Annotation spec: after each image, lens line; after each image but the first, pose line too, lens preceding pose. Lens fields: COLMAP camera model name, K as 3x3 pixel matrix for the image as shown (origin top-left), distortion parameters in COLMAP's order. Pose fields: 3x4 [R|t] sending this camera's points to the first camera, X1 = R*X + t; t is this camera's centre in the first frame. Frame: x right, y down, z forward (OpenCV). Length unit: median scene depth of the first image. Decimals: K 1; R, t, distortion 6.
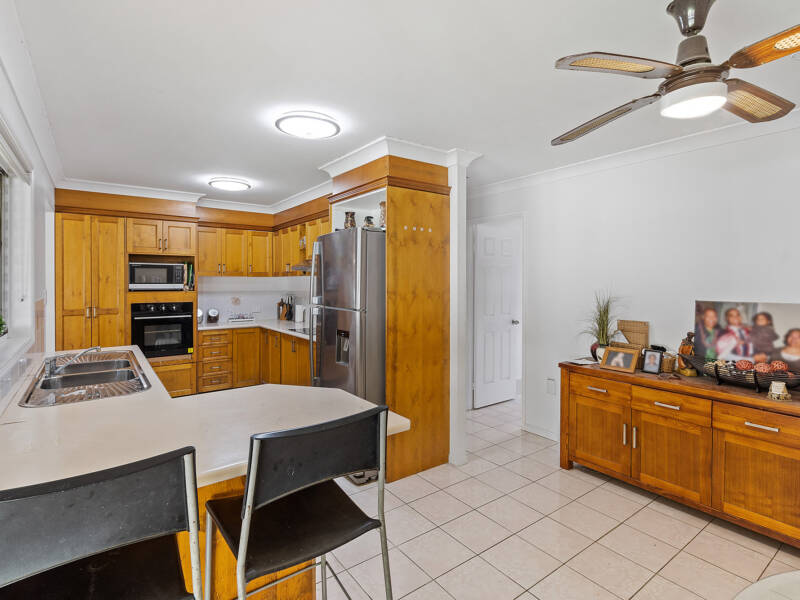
lens RADIAL K [[401.2, 0, 400.0], [0, 401.2, 300.0], [0, 0, 1]] dist [0.000827, 0.000406]
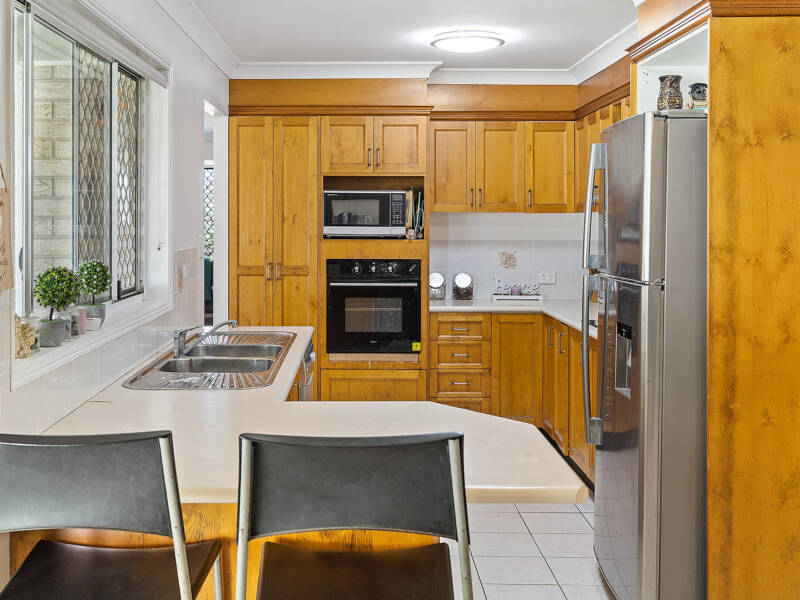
lens RADIAL K [[920.7, 0, 400.0], [0, 920.7, 300.0], [0, 0, 1]] dist [-0.020624, -0.012885]
pose [[0.814322, 0.051118, -0.578158, 0.214314], [-0.027973, 0.998413, 0.048876, -0.000630], [0.579739, -0.023628, 0.814460, -0.055167]]
